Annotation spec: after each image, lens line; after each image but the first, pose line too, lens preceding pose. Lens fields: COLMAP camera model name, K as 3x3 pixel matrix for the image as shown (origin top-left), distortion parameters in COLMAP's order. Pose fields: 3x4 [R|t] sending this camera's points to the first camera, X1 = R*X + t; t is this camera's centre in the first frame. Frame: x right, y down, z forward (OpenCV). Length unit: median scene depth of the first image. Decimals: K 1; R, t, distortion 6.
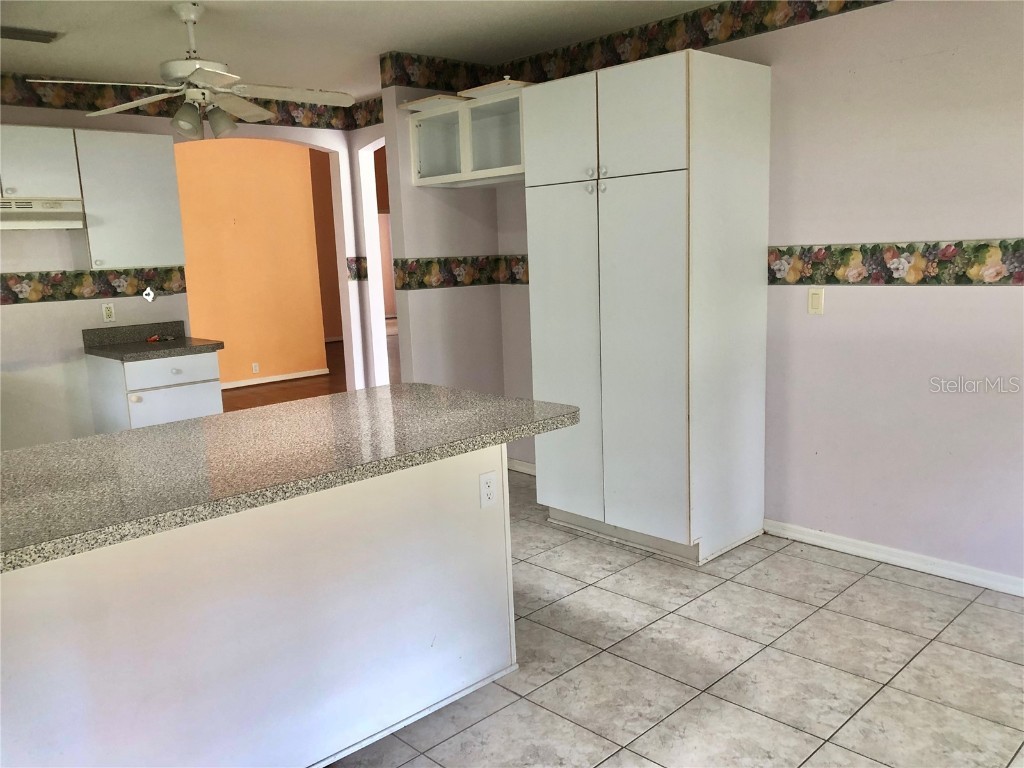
lens RADIAL K [[840.7, 0, 512.0], [0, 840.7, 384.0], [0, 0, 1]] dist [-0.002141, 0.003095]
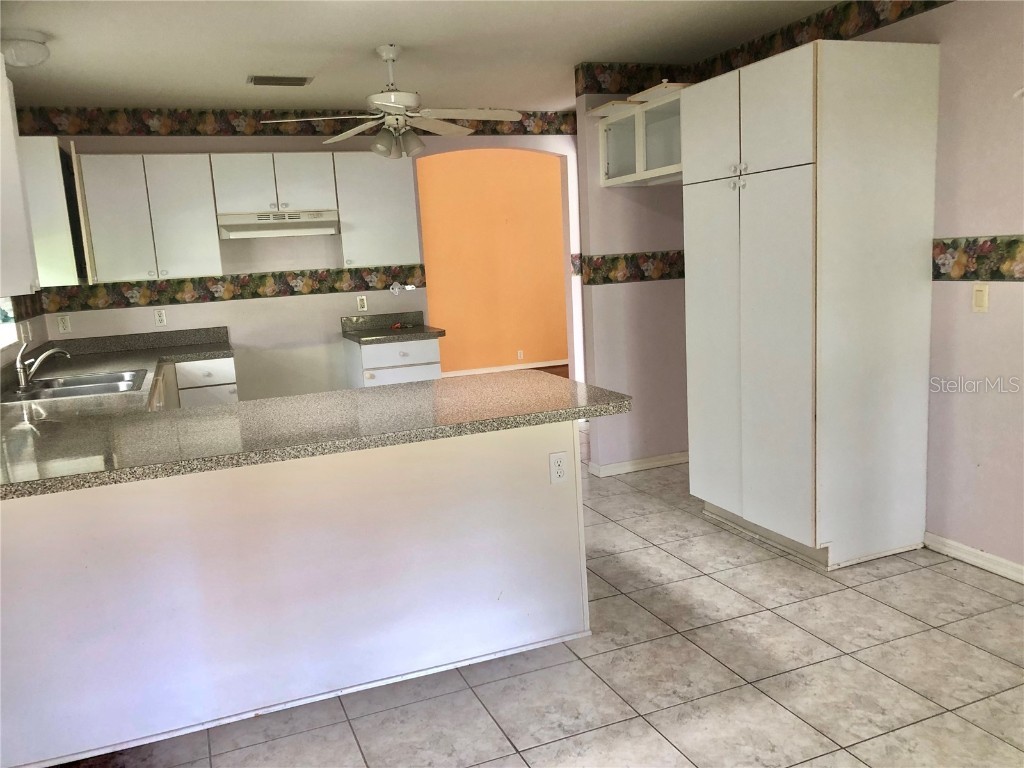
lens RADIAL K [[840.7, 0, 512.0], [0, 840.7, 384.0], [0, 0, 1]] dist [-0.002141, 0.003095]
pose [[0.925696, 0.044536, -0.375637, 0.227257], [-0.040482, 0.999006, 0.018682, -0.002305], [0.376095, -0.002087, 0.926579, -0.034327]]
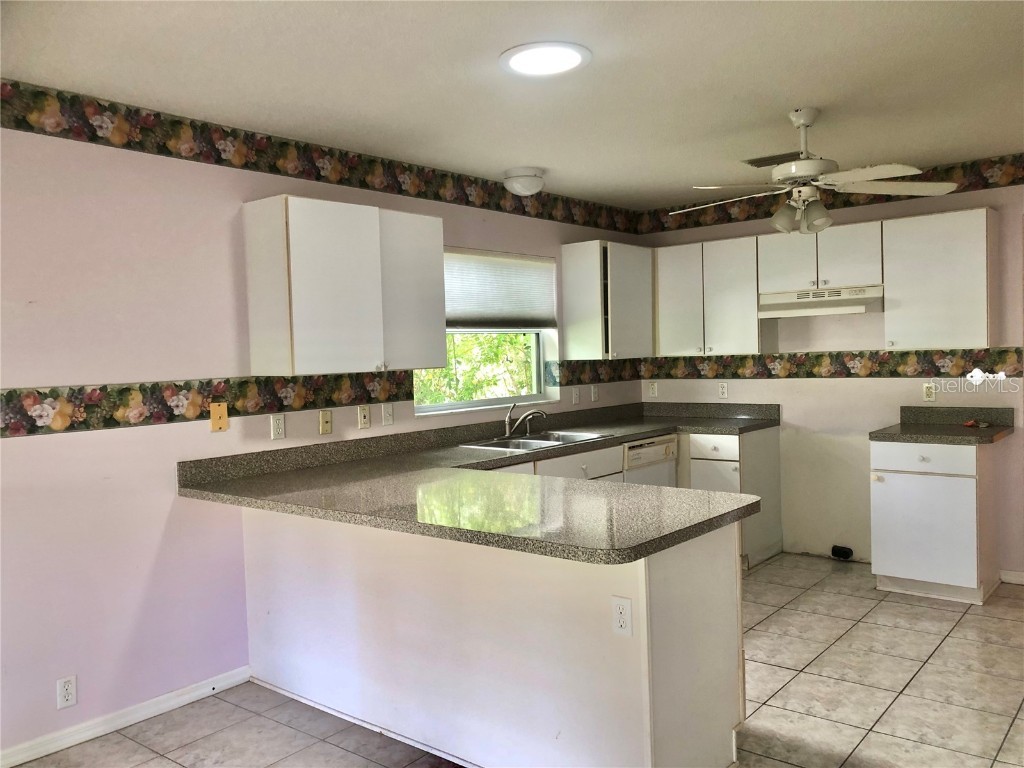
lens RADIAL K [[840.7, 0, 512.0], [0, 840.7, 384.0], [0, 0, 1]] dist [-0.002141, 0.003095]
pose [[0.115166, 0.069095, -0.990940, 0.607301], [-0.133595, 0.989592, 0.053475, -0.108883], [0.984322, 0.126226, 0.123198, 0.513659]]
